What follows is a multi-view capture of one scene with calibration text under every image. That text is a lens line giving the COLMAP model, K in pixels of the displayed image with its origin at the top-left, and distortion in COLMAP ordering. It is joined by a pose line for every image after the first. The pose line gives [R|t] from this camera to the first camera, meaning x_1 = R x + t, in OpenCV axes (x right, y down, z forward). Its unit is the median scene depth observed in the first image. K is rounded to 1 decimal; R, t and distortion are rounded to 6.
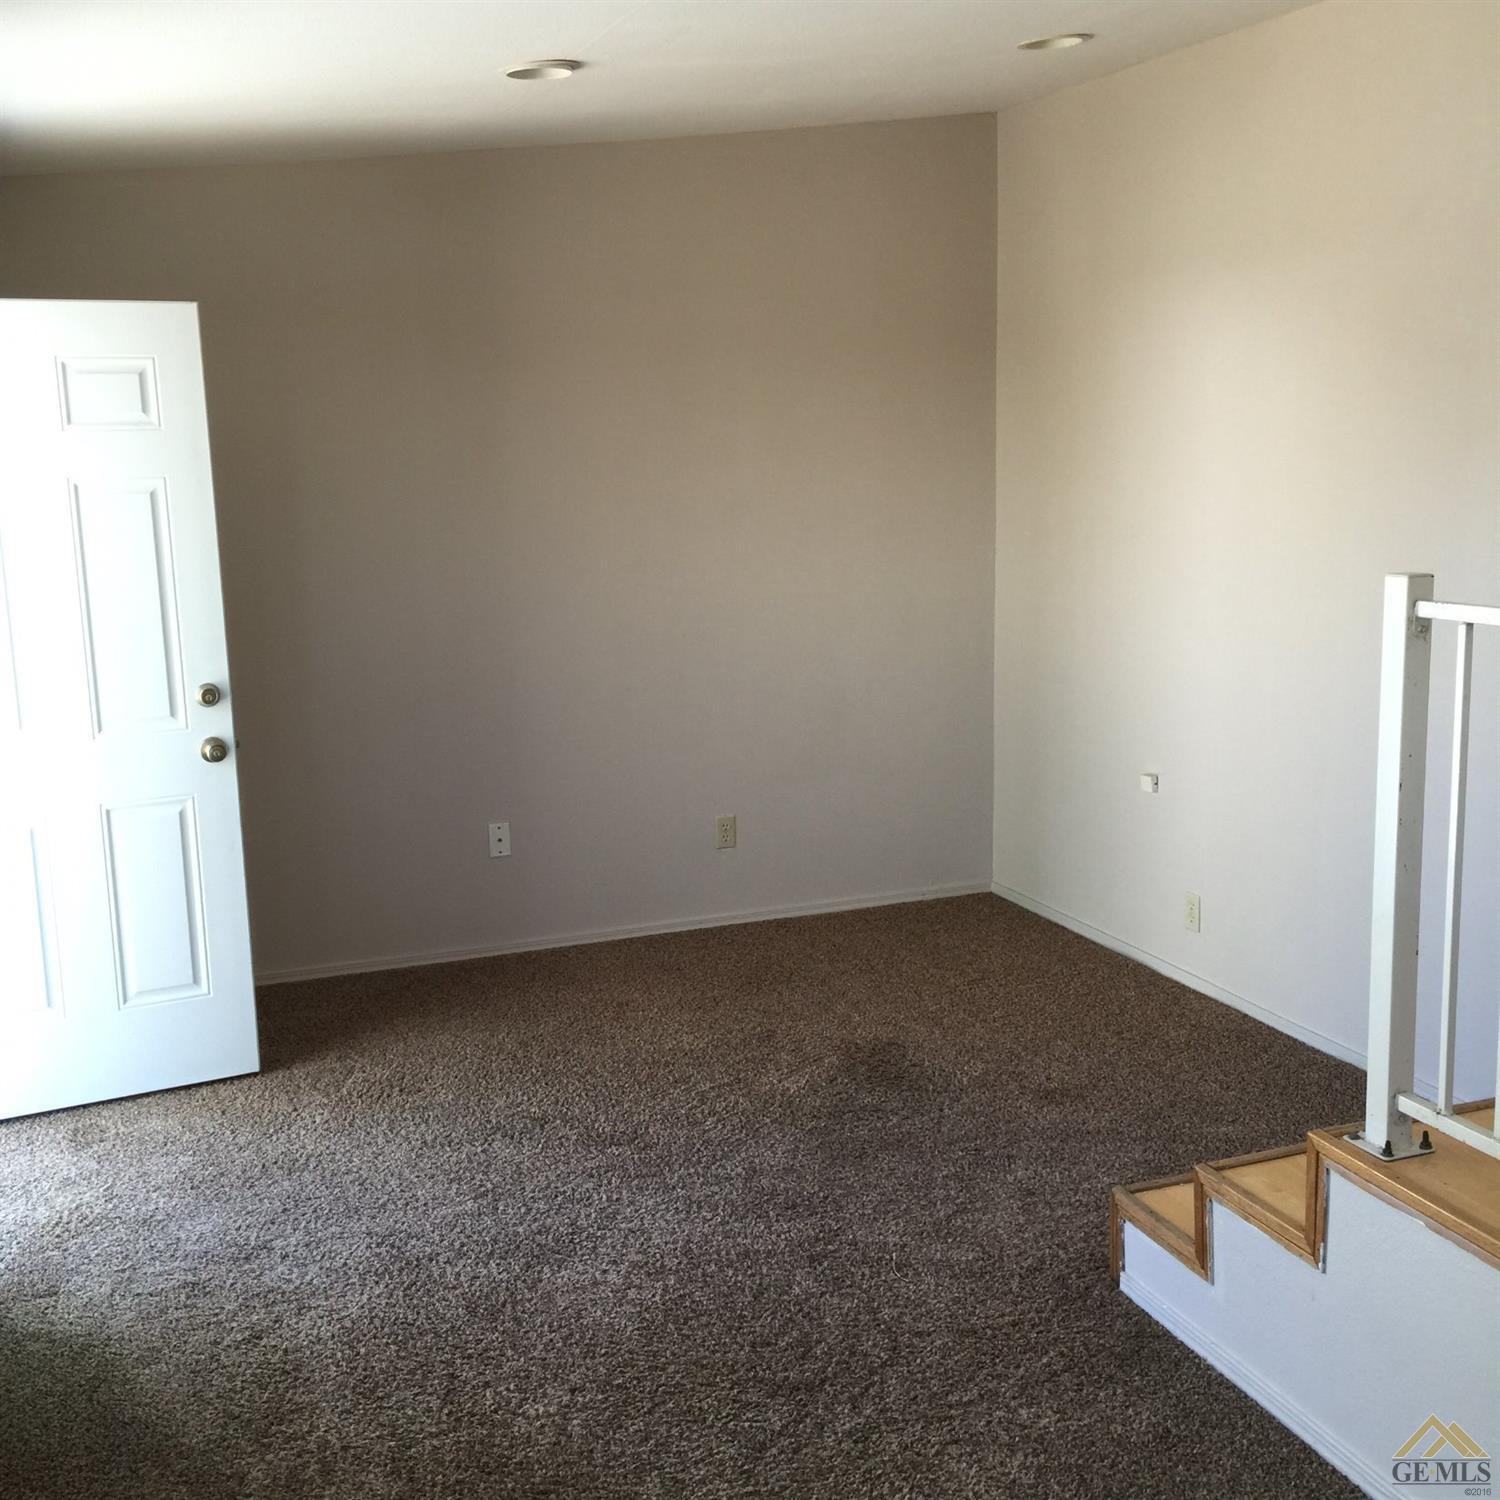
lens RADIAL K [[1725.4, 0, 748.0], [0, 1725.4, 718.7], [0, 0, 1]] dist [0.057773, 0.002033]
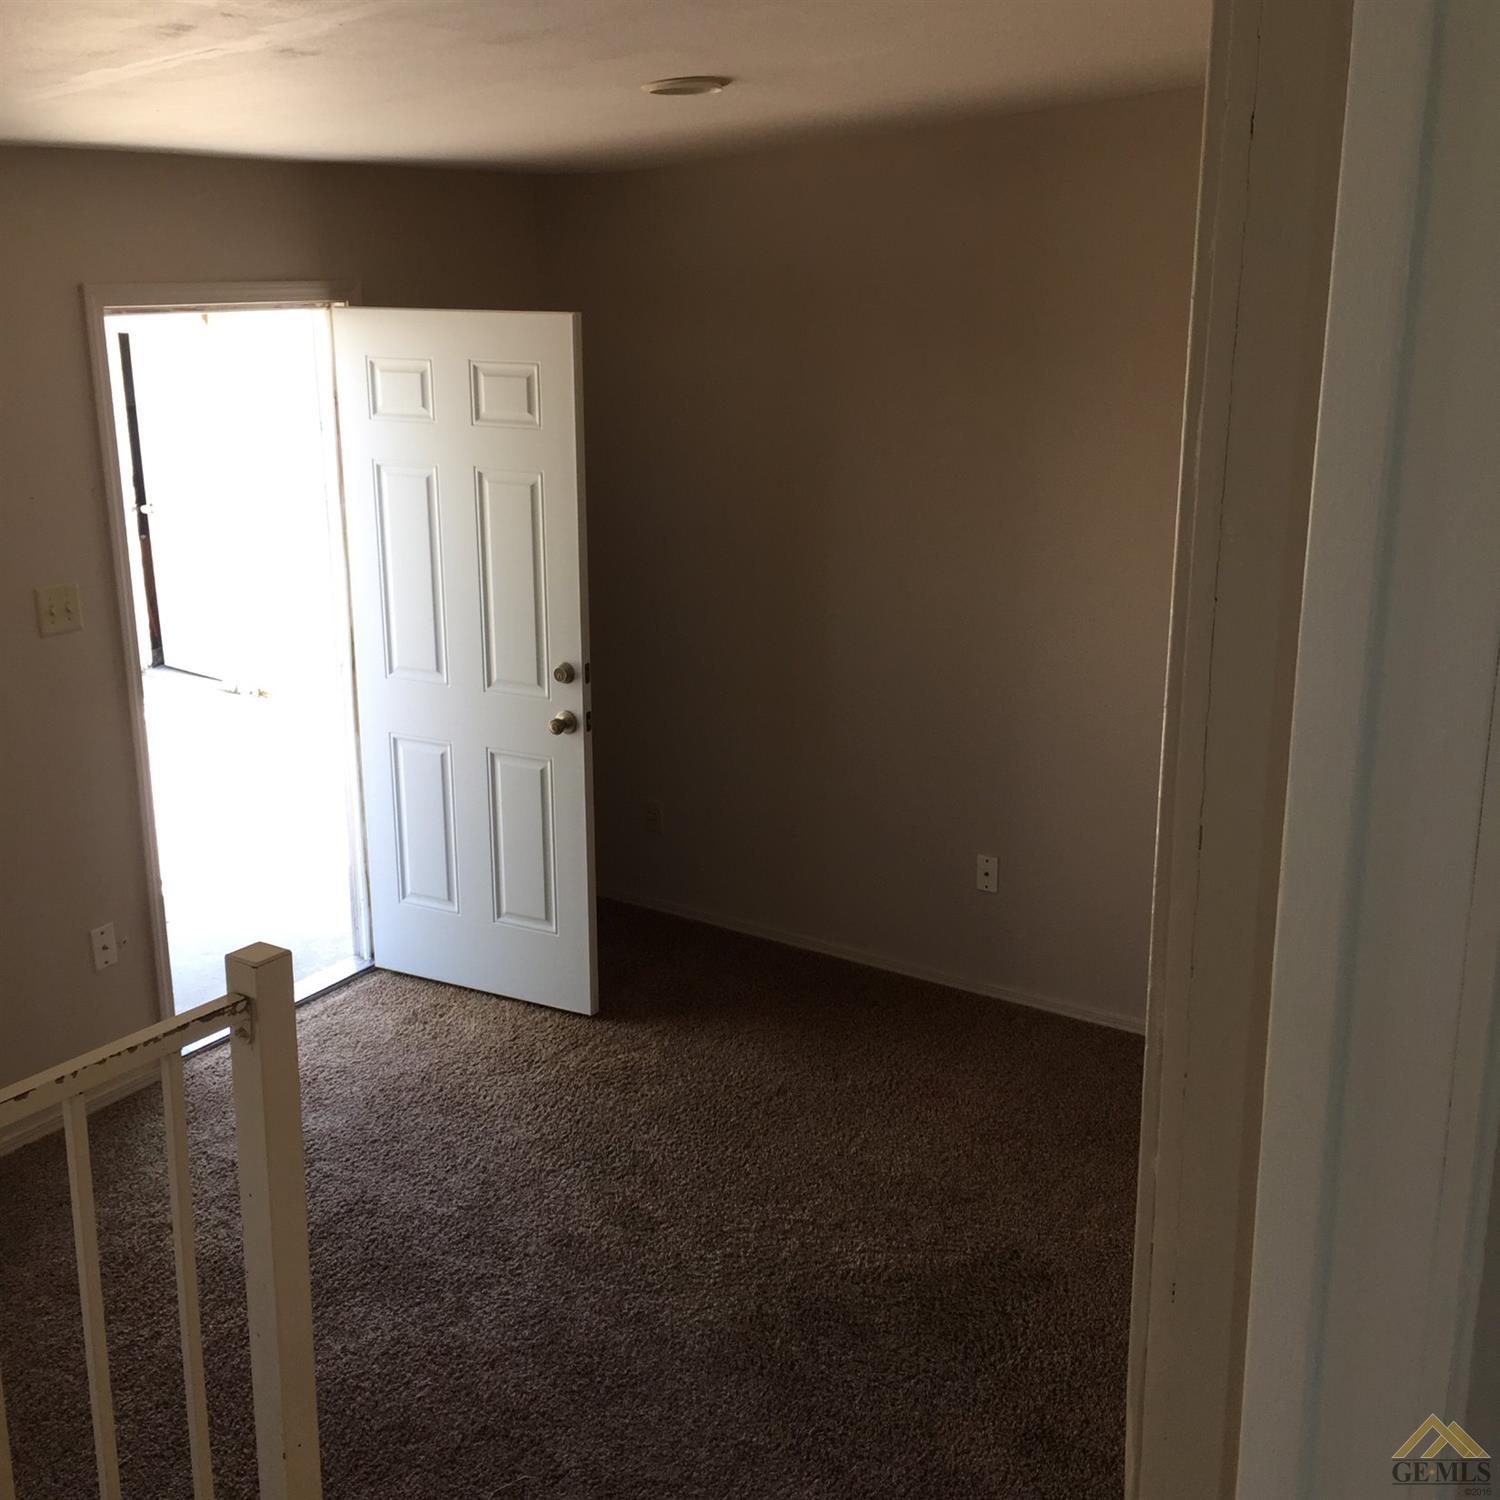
lens RADIAL K [[1725.4, 0, 748.0], [0, 1725.4, 718.7], [0, 0, 1]] dist [0.057773, 0.002033]
pose [[0.611873, 0.231641, -0.756276, 0.588983], [-0.159821, 0.972640, 0.168607, -0.187702], [0.774641, 0.017703, 0.632153, 0.404189]]
